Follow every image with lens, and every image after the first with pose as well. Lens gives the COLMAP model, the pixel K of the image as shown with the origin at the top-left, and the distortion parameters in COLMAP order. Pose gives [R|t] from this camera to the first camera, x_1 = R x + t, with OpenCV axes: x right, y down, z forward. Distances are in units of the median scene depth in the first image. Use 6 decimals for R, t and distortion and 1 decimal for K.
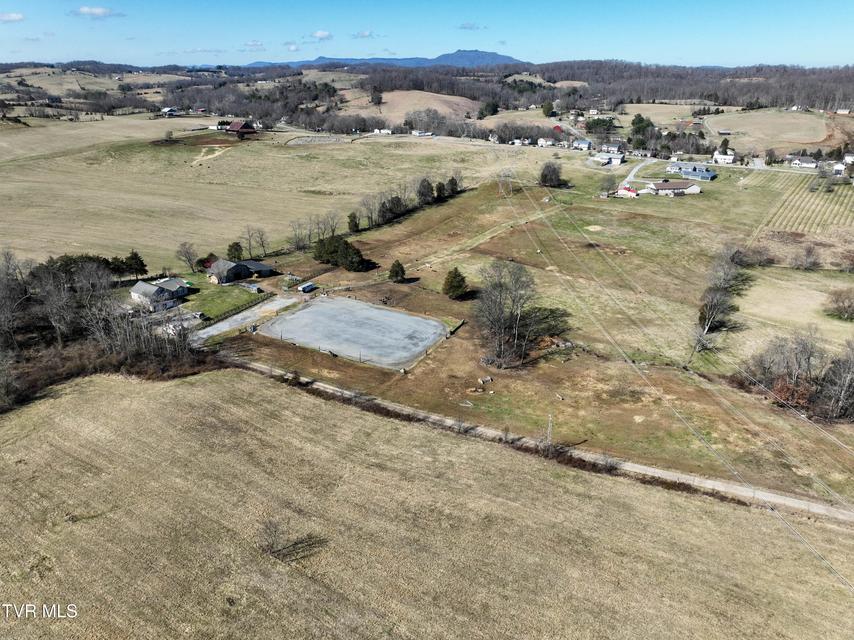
lens RADIAL K [[603.1, 0, 424.5], [0, 603.1, 323.4], [0, 0, 1]] dist [-0.004629, 0.022535]
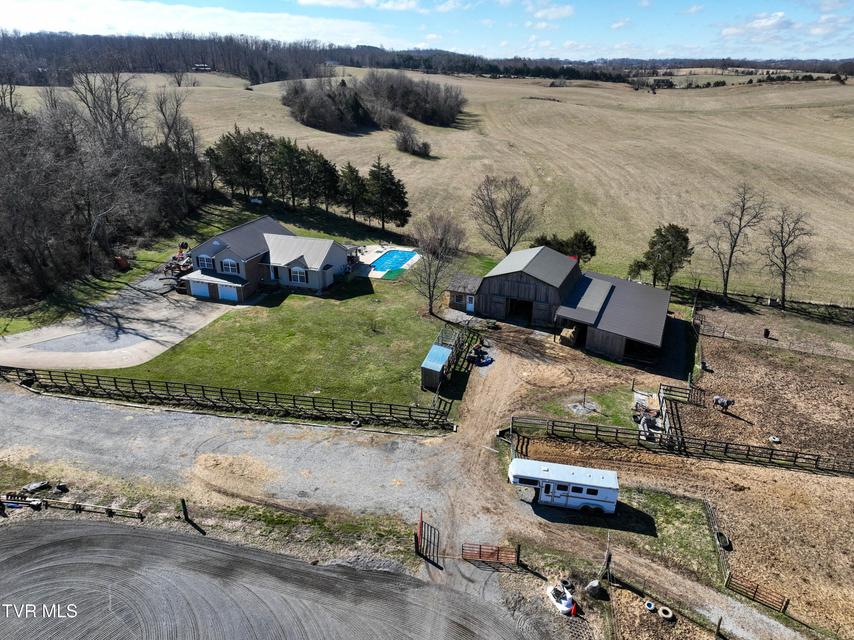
lens RADIAL K [[603.1, 0, 427.6], [0, 603.1, 319.9], [0, 0, 1]] dist [-0.004629, 0.022535]
pose [[0.296770, 0.368385, -0.881034, -0.057255], [-0.379362, 0.892153, 0.245249, -0.120663], [0.876363, 0.261448, 0.404515, 0.784549]]
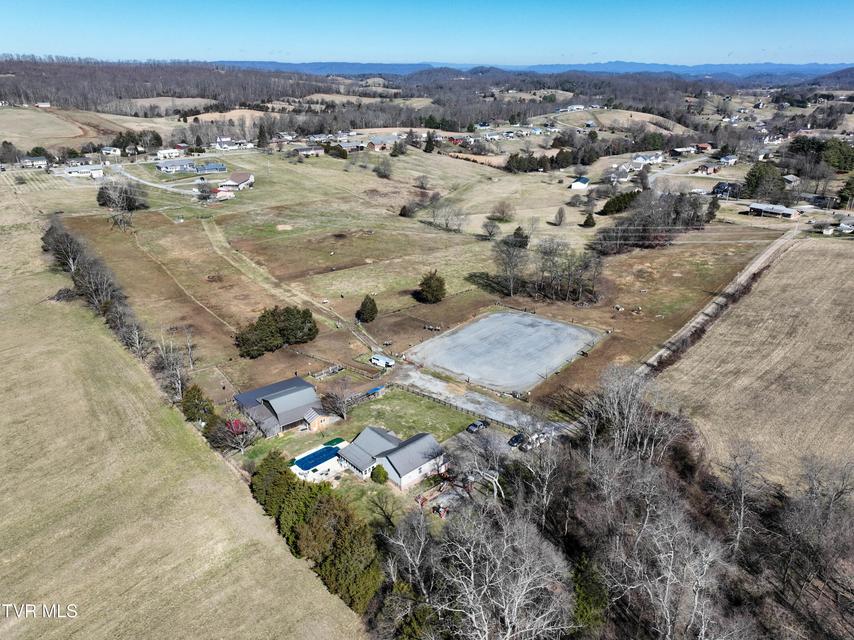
lens RADIAL K [[603.1, 0, 427.5], [0, 603.1, 317.3], [0, 0, 1]] dist [-0.004629, 0.022535]
pose [[0.206782, -0.382696, 0.900436, -0.755820], [0.379015, 0.879798, 0.286885, -0.271749], [-0.901992, 0.281956, 0.326974, 0.614237]]
